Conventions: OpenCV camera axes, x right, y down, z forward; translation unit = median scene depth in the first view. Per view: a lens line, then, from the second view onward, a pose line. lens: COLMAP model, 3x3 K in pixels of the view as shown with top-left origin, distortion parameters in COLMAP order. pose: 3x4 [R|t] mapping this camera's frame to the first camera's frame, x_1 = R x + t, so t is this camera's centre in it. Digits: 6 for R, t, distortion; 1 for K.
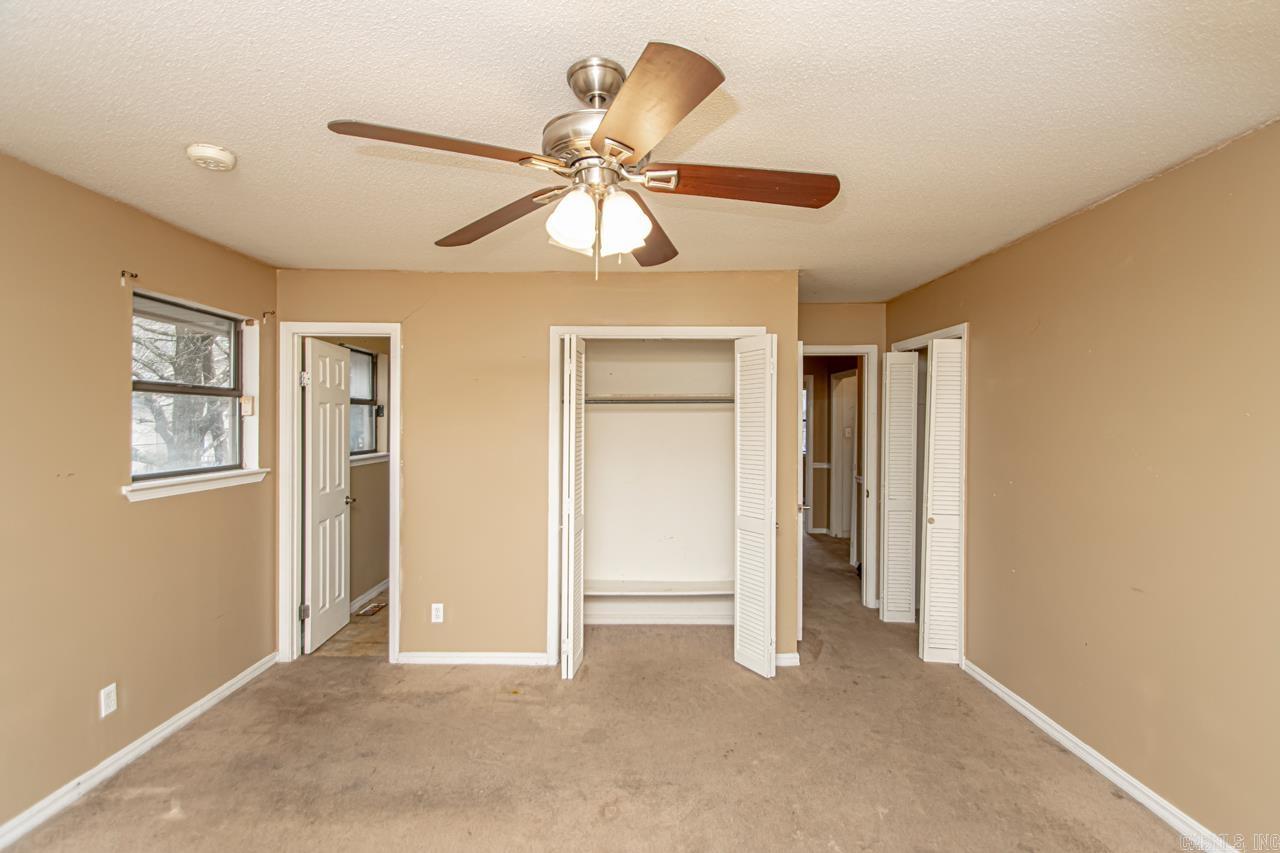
lens RADIAL K [[603.3, 0, 639.4], [0, 603.3, 422.0], [0, 0, 1]] dist [0.017854, -0.021094]
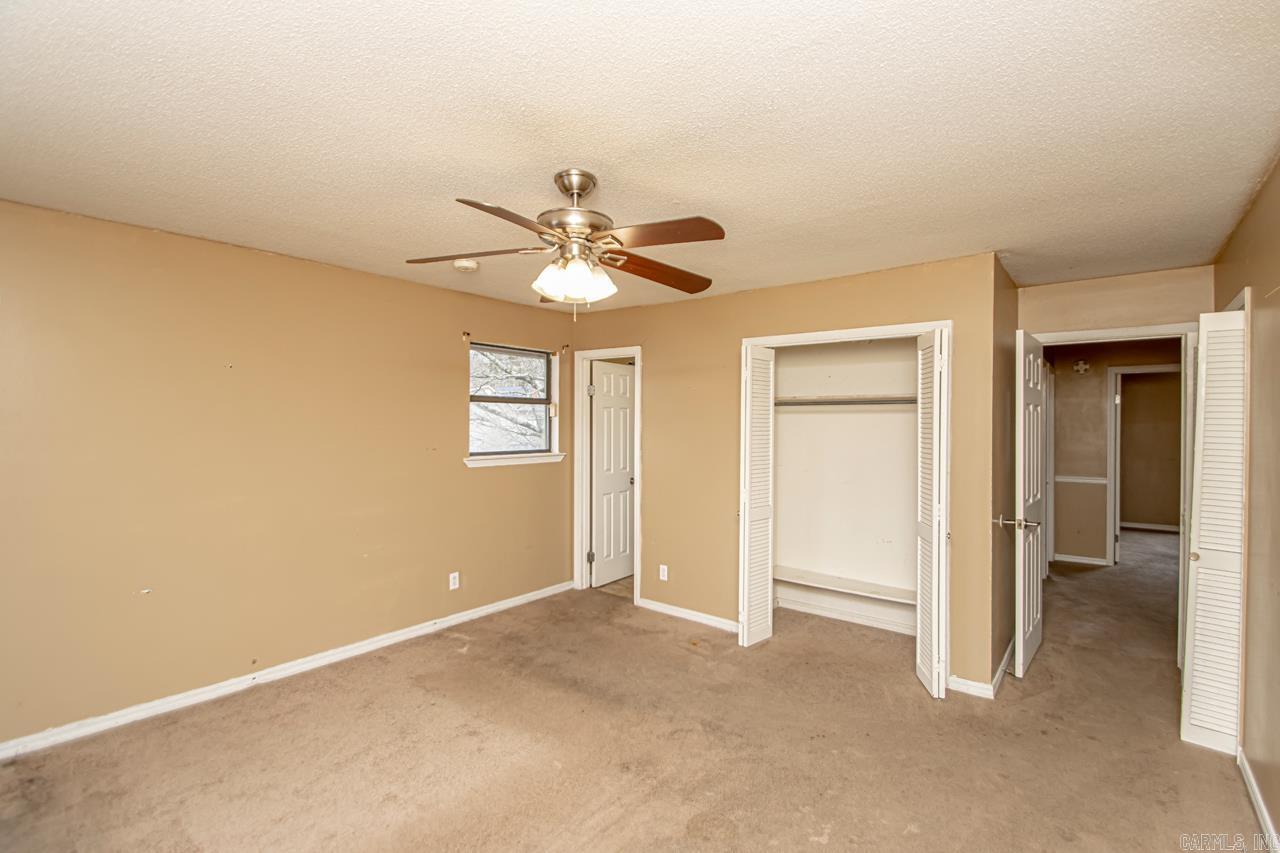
lens RADIAL K [[587.7, 0, 633.9], [0, 587.7, 427.2], [0, 0, 1]] dist [0.017521, -0.020481]
pose [[0.780537, 0.010839, -0.625015, 0.403594], [-0.007068, 0.999939, 0.008514, 0.001308], [0.625069, -0.002228, 0.780566, -0.000314]]
